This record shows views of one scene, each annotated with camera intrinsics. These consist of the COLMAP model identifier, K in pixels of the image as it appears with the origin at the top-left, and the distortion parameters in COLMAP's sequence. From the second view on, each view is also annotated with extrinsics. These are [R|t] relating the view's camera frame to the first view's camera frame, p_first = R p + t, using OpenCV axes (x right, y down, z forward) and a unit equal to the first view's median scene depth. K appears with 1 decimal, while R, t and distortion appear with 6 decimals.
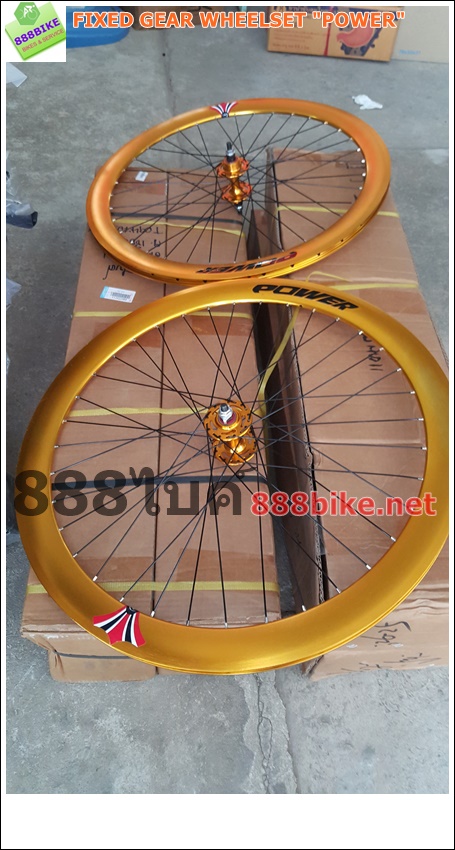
lens RADIAL K [[650.2, 0, 227.5], [0, 650.2, 425.0], [0, 0, 1]] dist [0.012896, -0.000715]
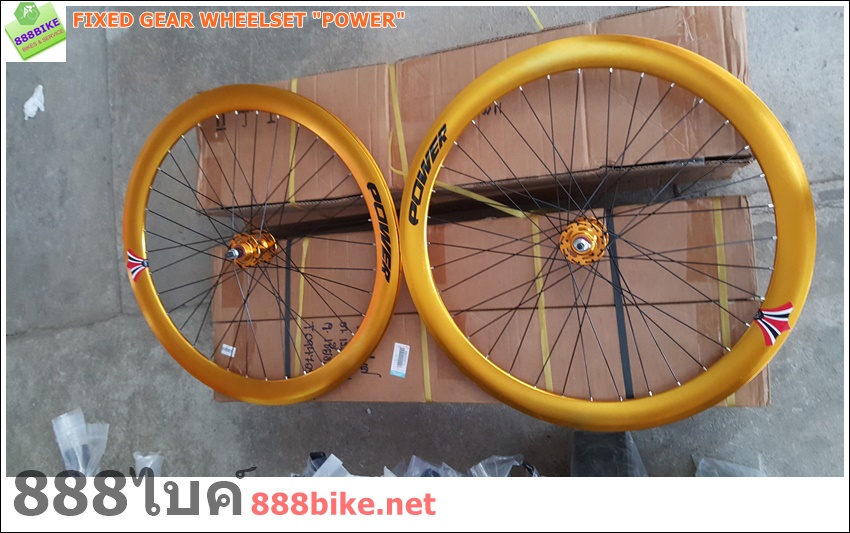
lens RADIAL K [[707.0, 0, 425.0], [0, 707.0, 240.9], [0, 0, 1]] dist [0.008252, 0.002707]
pose [[-0.033610, -0.999059, 0.027404, -0.016191], [0.949488, -0.023359, 0.312933, -0.520132], [-0.311998, 0.036538, 0.949380, -0.056947]]
